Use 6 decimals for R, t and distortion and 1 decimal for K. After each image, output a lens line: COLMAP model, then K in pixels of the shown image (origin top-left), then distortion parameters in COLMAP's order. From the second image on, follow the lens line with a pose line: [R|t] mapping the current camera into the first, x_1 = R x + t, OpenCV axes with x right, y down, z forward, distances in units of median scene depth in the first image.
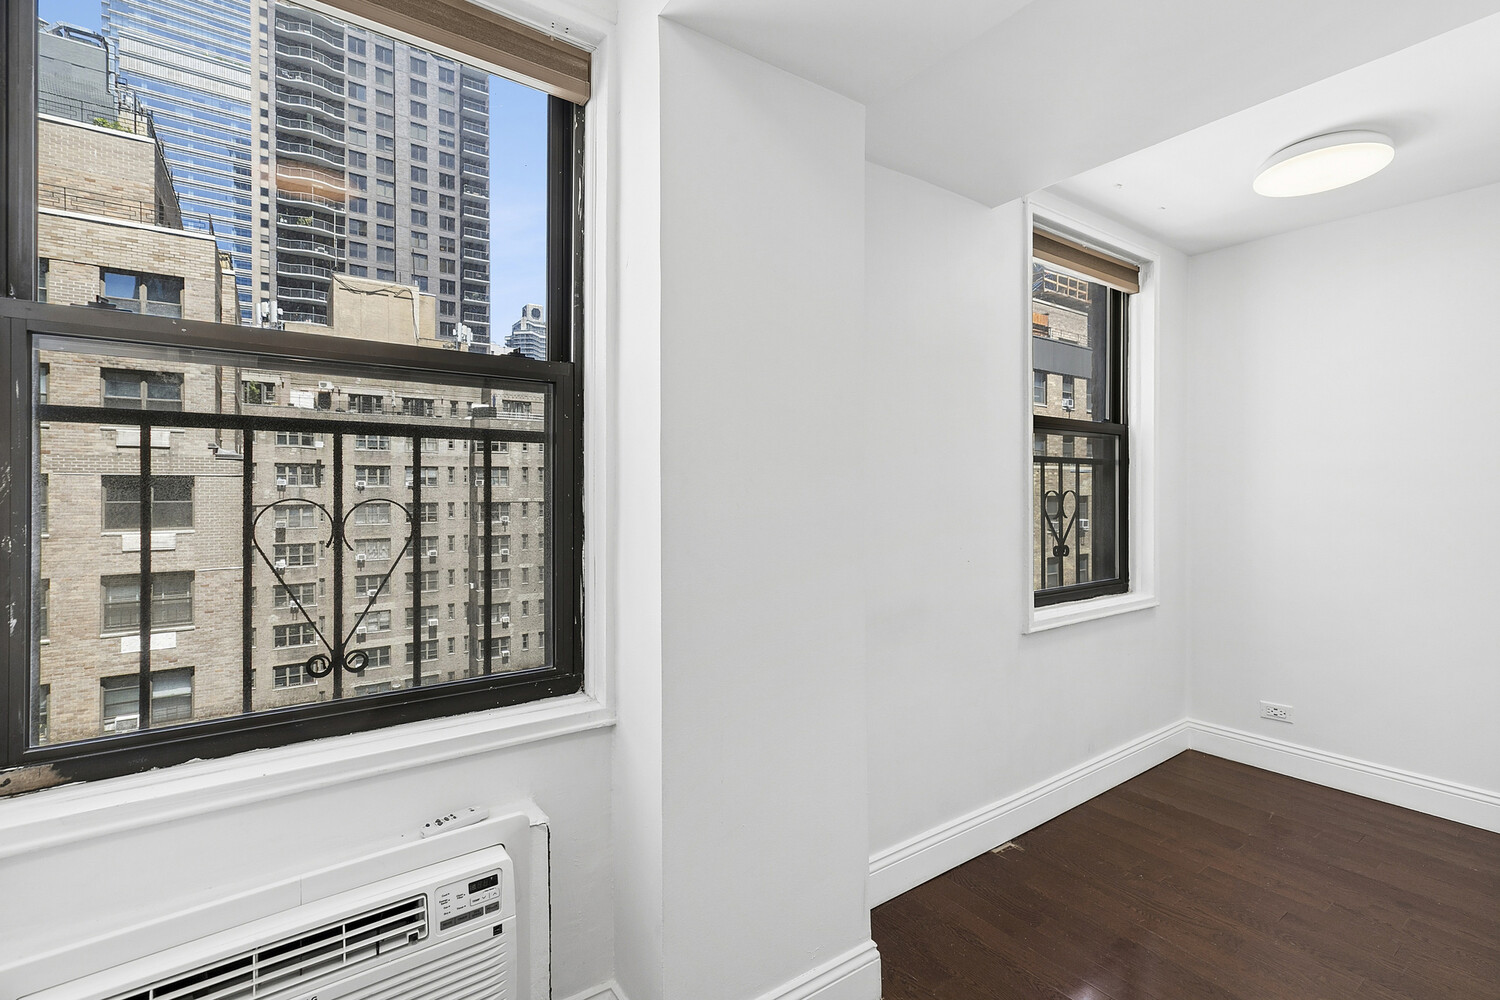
lens RADIAL K [[696.5, 0, 761.9], [0, 696.5, 490.5], [0, 0, 1]] dist [-0.000358, -0.000302]
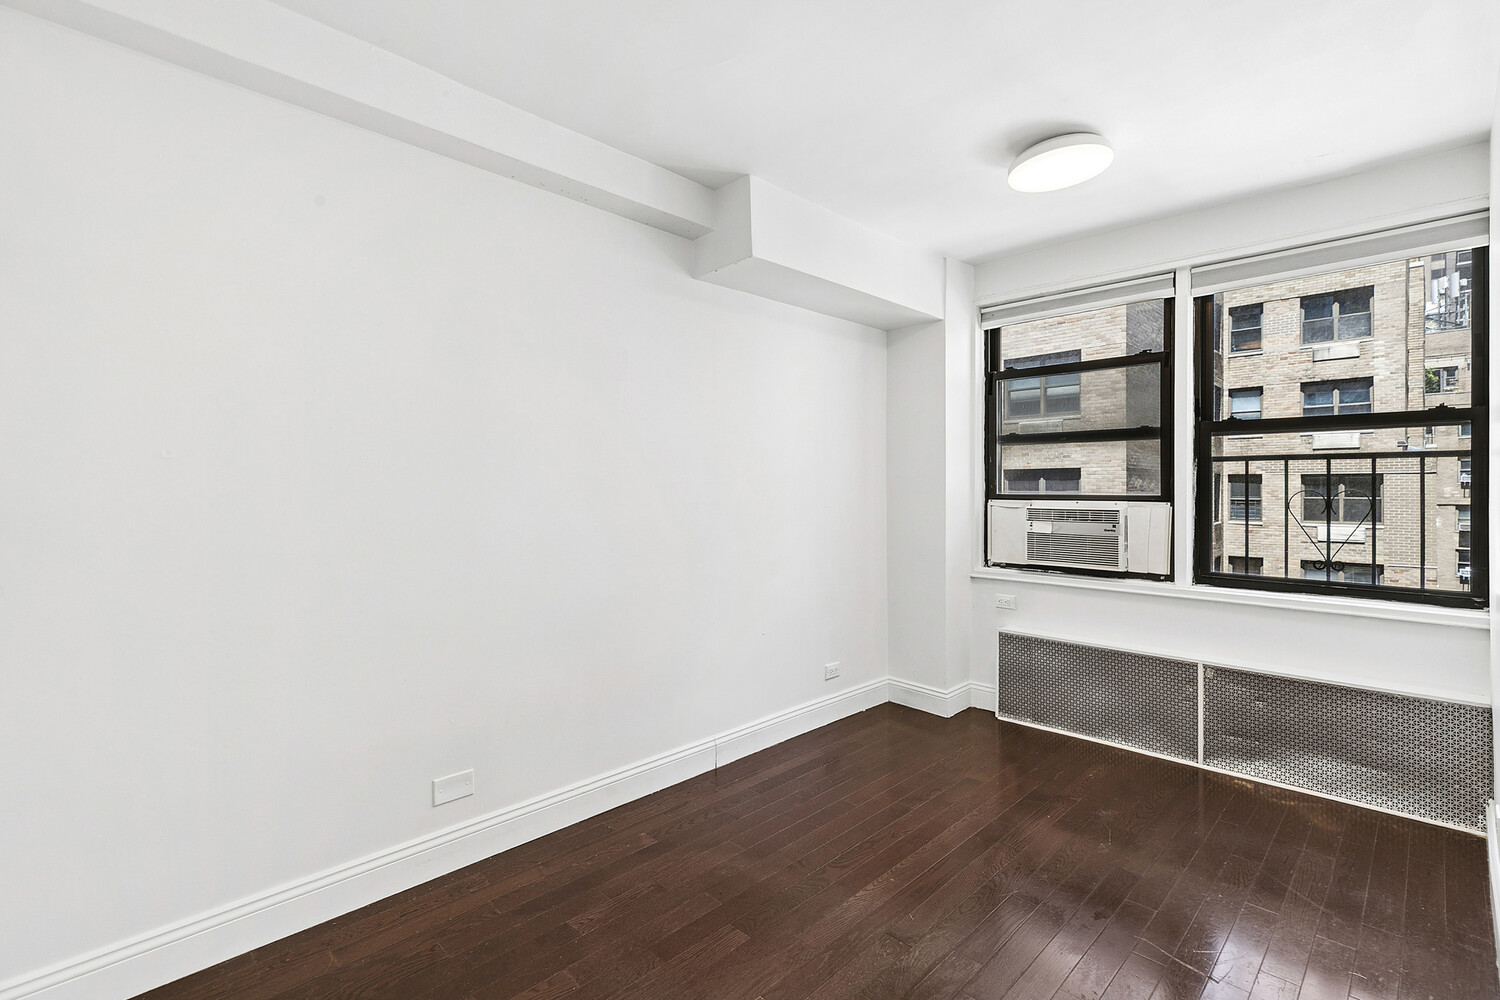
lens RADIAL K [[696.5, 0, 761.9], [0, 696.5, 490.5], [0, 0, 1]] dist [-0.000358, -0.000302]
pose [[0.143244, 0.004714, -0.989676, 0.086504], [-0.000787, 0.999989, 0.004649, 0.000406], [0.989687, 0.000113, 0.143246, -0.071105]]
